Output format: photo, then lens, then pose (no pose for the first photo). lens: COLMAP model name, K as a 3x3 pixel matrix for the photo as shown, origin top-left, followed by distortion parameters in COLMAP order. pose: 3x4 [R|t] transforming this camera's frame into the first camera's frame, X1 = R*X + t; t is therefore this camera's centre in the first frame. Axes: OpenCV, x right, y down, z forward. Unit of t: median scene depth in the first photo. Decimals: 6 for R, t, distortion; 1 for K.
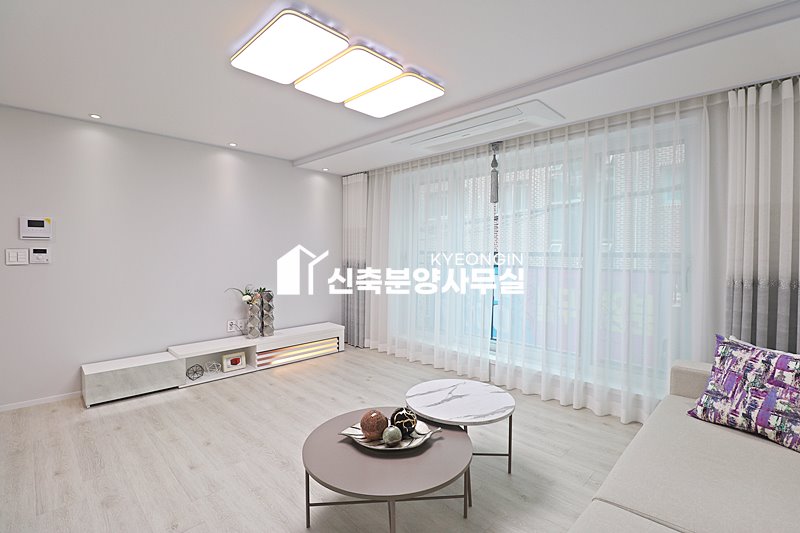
lens RADIAL K [[377.5, 0, 398.1], [0, 377.5, 260.9], [0, 0, 1]] dist [-0.002556, -0.000932]
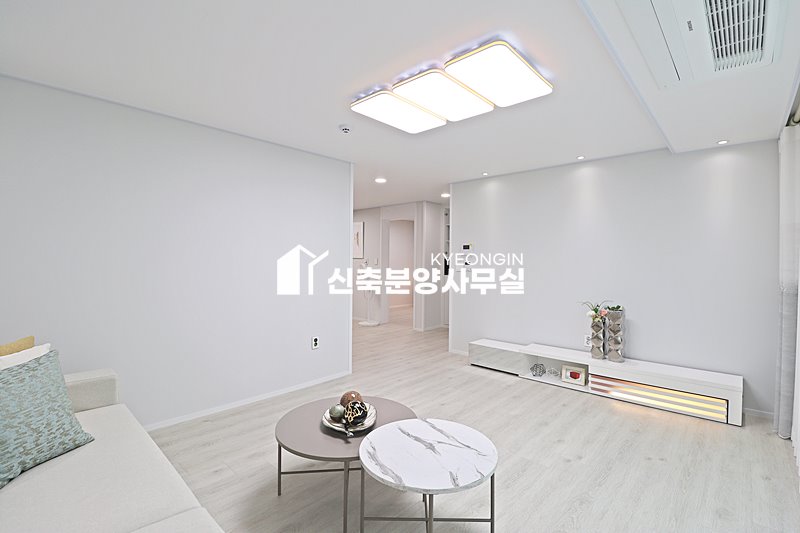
lens RADIAL K [[364.5, 0, 400.1], [0, 364.5, 258.0], [0, 0, 1]] dist [-0.011584, -0.000688]
pose [[0.027307, -0.016755, -0.999487, 0.672252], [-0.032185, 0.999326, -0.017632, -0.011733], [0.999109, 0.032650, 0.026749, 0.663587]]
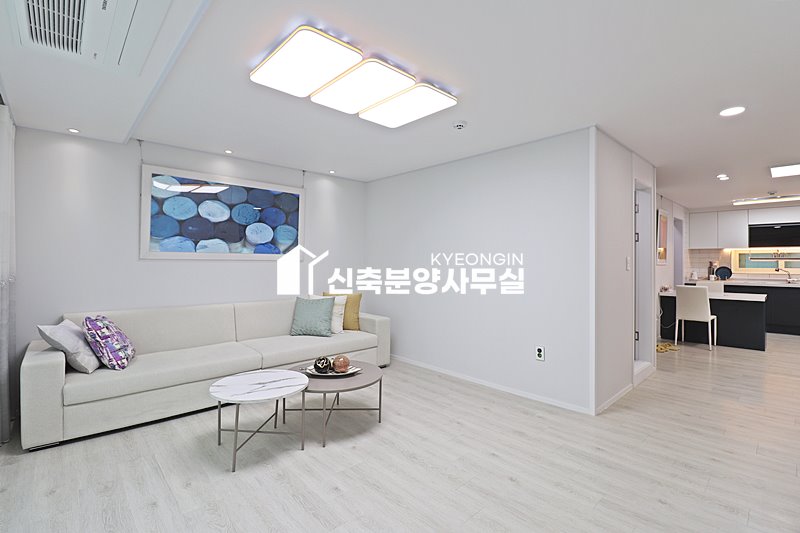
lens RADIAL K [[364.5, 0, 400.1], [0, 364.5, 258.0], [0, 0, 1]] dist [-0.011584, -0.000688]
pose [[-0.999444, -0.010718, 0.031566, -0.219547], [-0.010141, 0.999779, 0.018409, -0.037378], [-0.031757, 0.018078, -0.999332, 1.537055]]
